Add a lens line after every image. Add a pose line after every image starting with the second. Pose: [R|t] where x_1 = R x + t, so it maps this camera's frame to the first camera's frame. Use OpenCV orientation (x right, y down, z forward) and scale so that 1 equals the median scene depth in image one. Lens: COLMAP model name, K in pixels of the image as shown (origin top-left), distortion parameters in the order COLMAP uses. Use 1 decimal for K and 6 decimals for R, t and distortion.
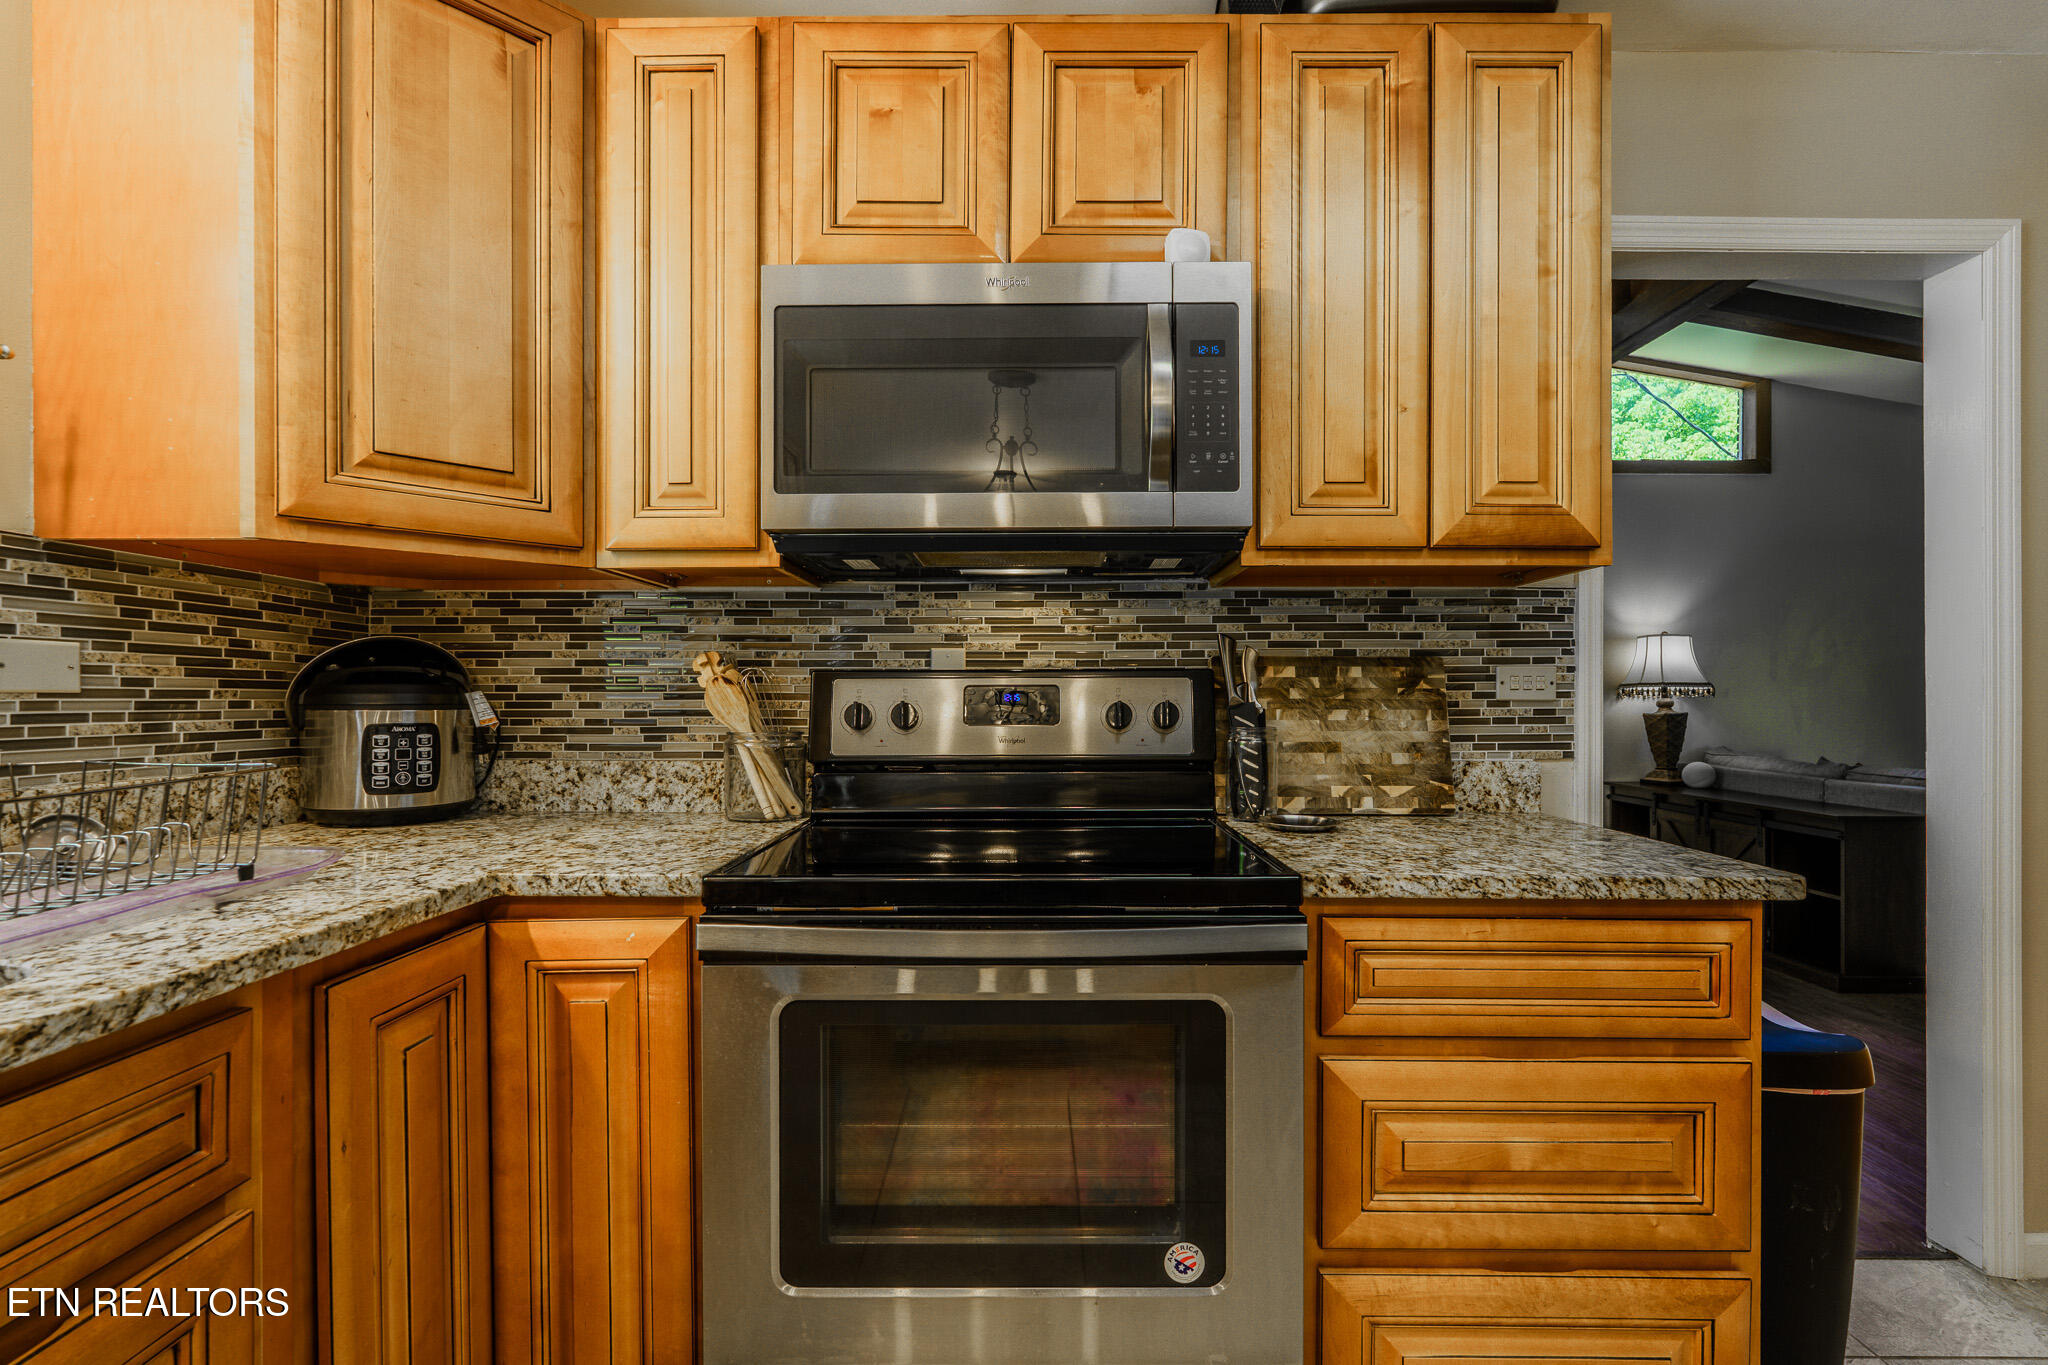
lens RADIAL K [[904.7, 0, 1030.8], [0, 904.7, 697.5], [0, 0, 1]] dist [-0.000829, -0.000560]
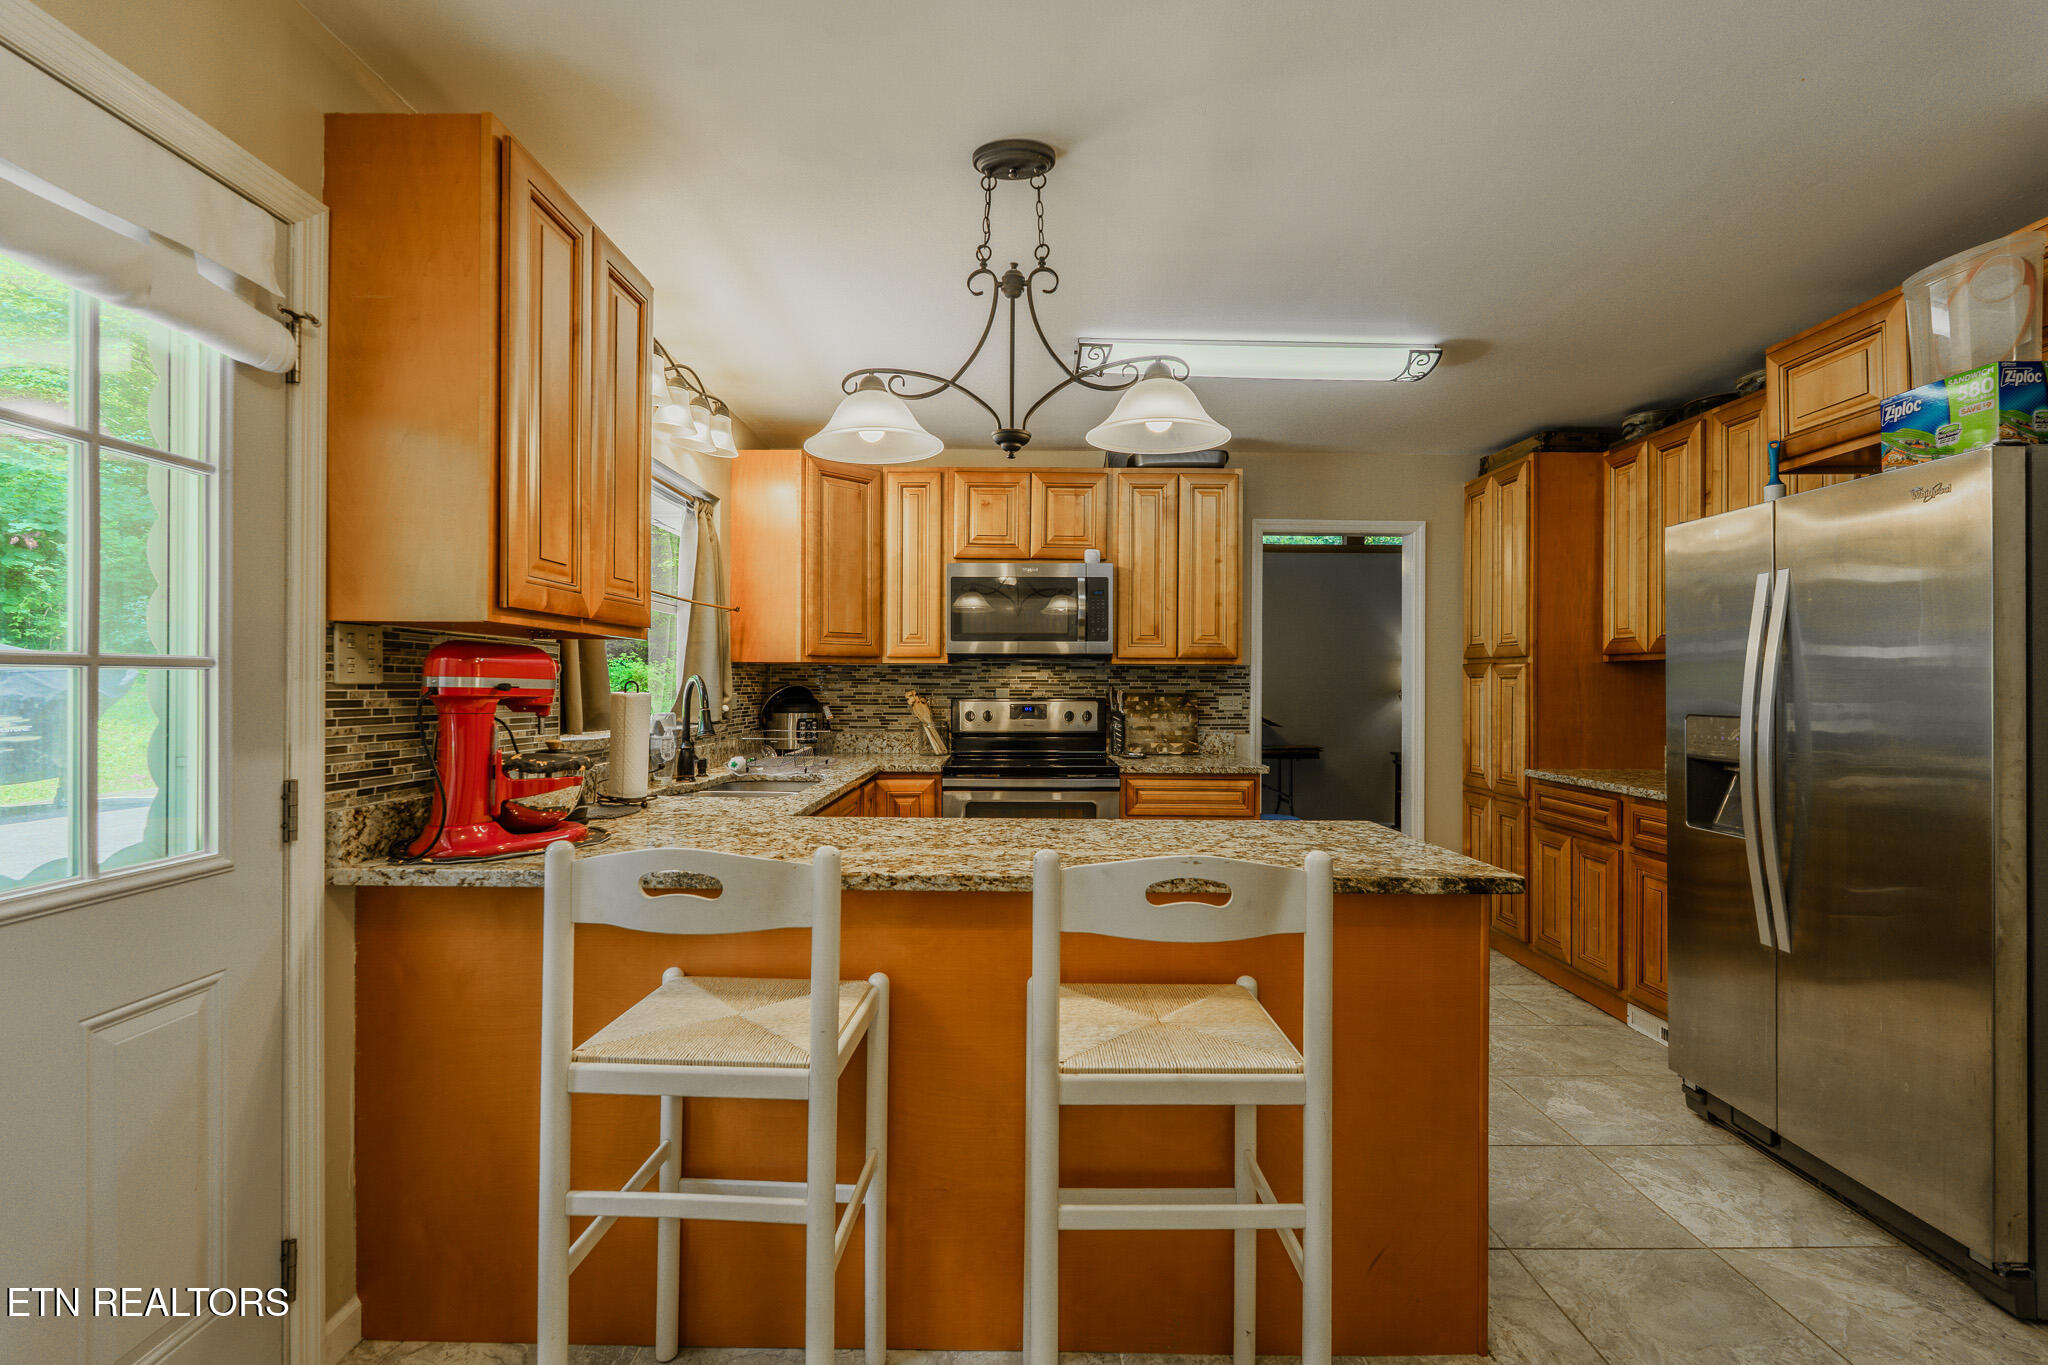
lens RADIAL K [[913.4, 0, 1034.5], [0, 913.4, 677.0], [0, 0, 1]] dist [-0.003849, -0.000372]
pose [[0.999646, 0.005390, 0.026039, -0.082153], [-0.005254, 0.999972, -0.005285, -0.088711], [-0.026067, 0.005147, 0.999647, -1.861715]]
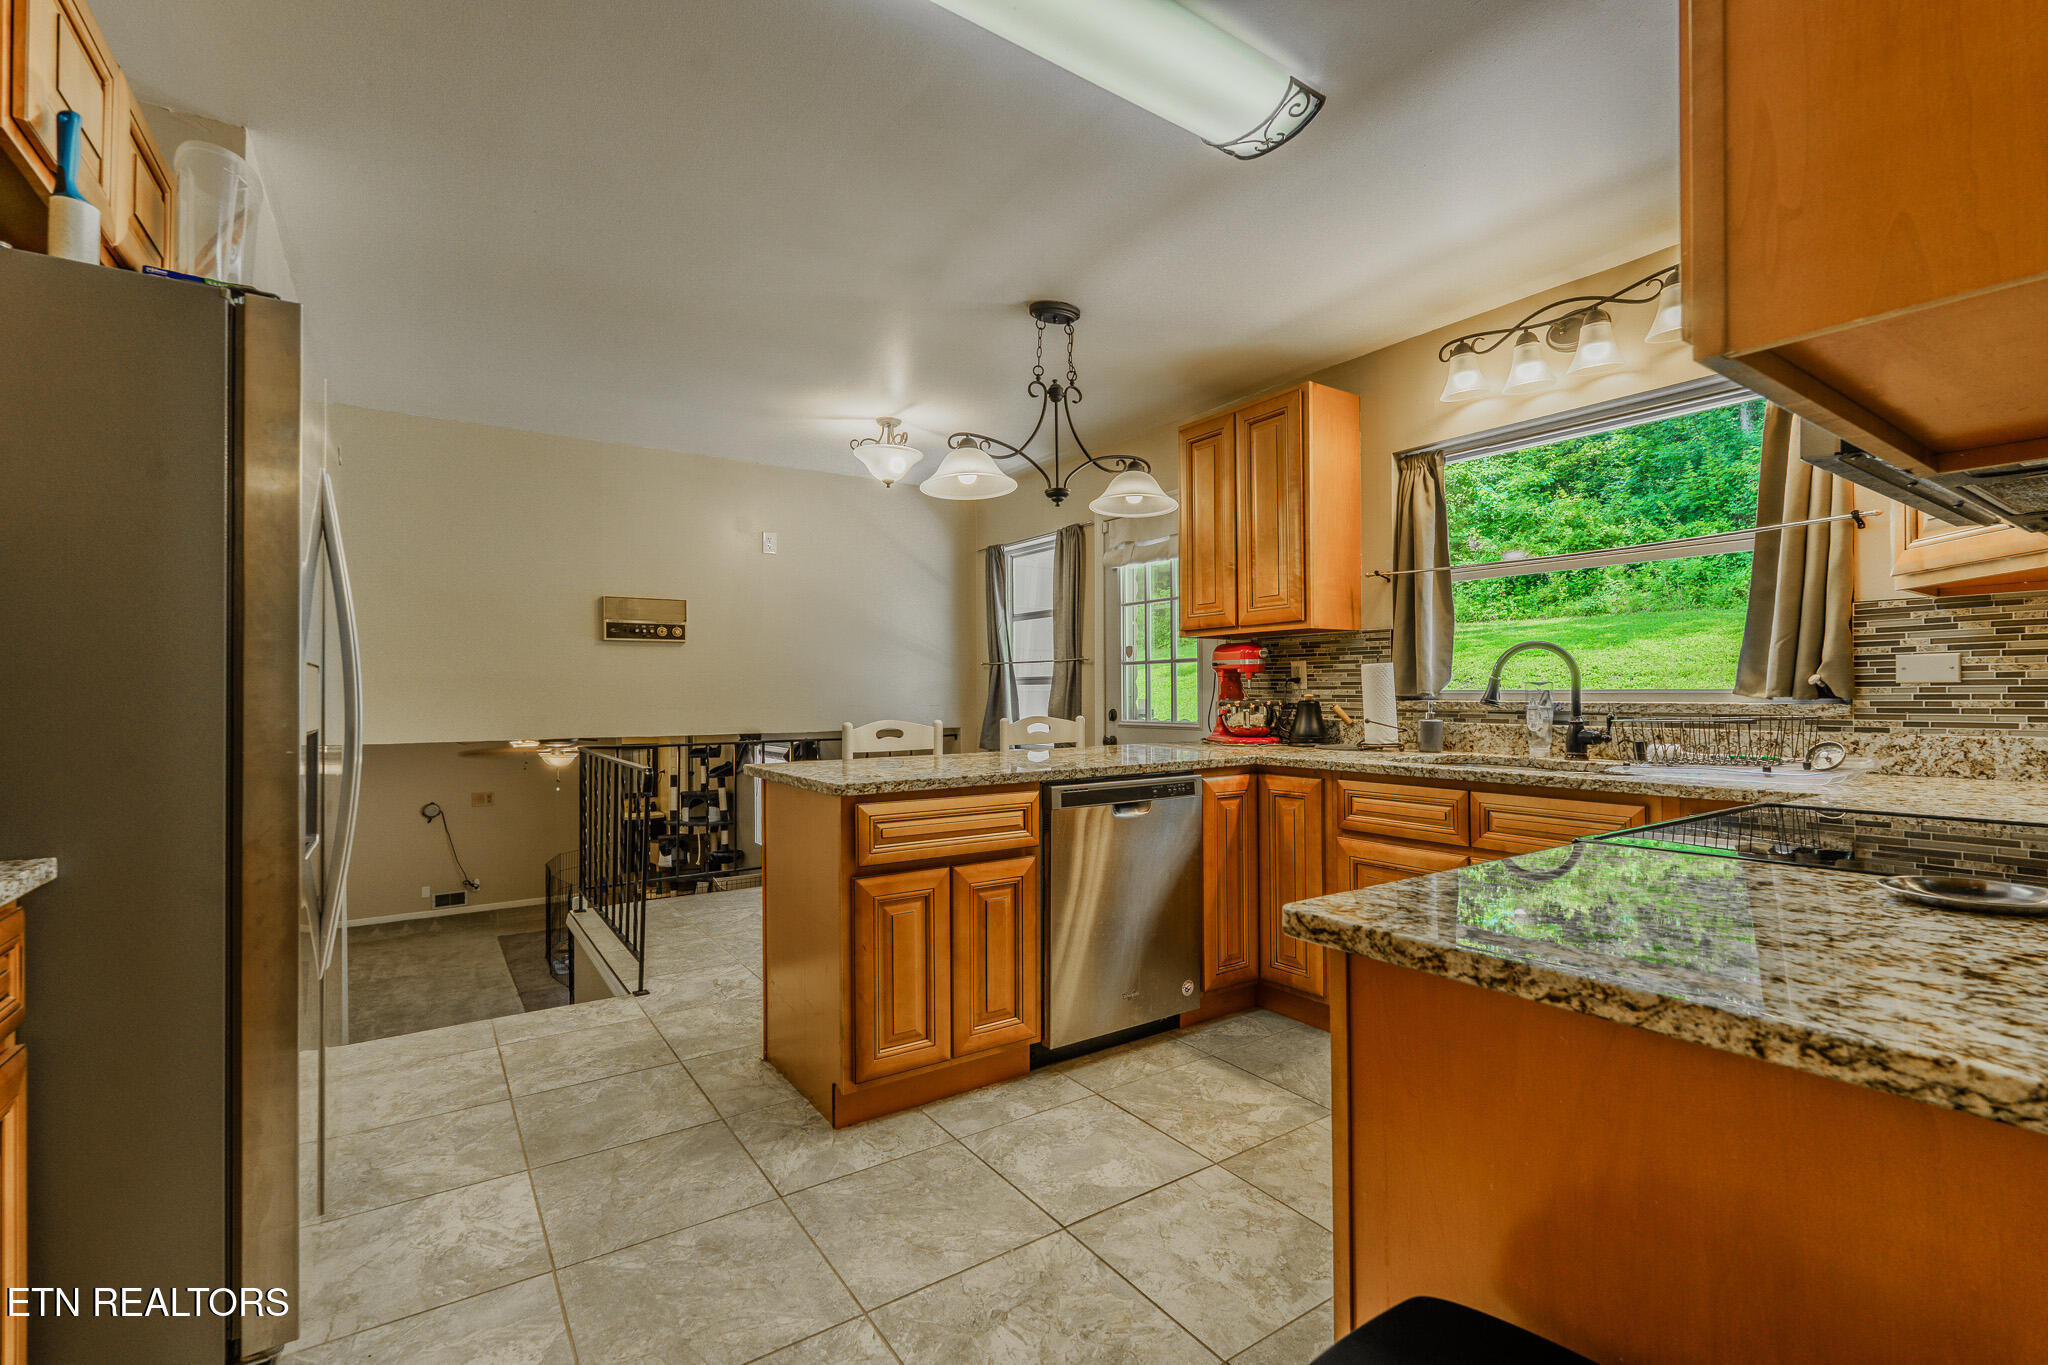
lens RADIAL K [[888.8, 0, 1016.1], [0, 888.8, 692.0], [0, 0, 1]] dist [0.002110, -0.000024]
pose [[-0.826370, 0.002068, -0.563124, 1.155940], [0.005431, 0.999976, -0.004298, 0.008982], [0.563101, -0.006610, -0.826361, 1.169964]]
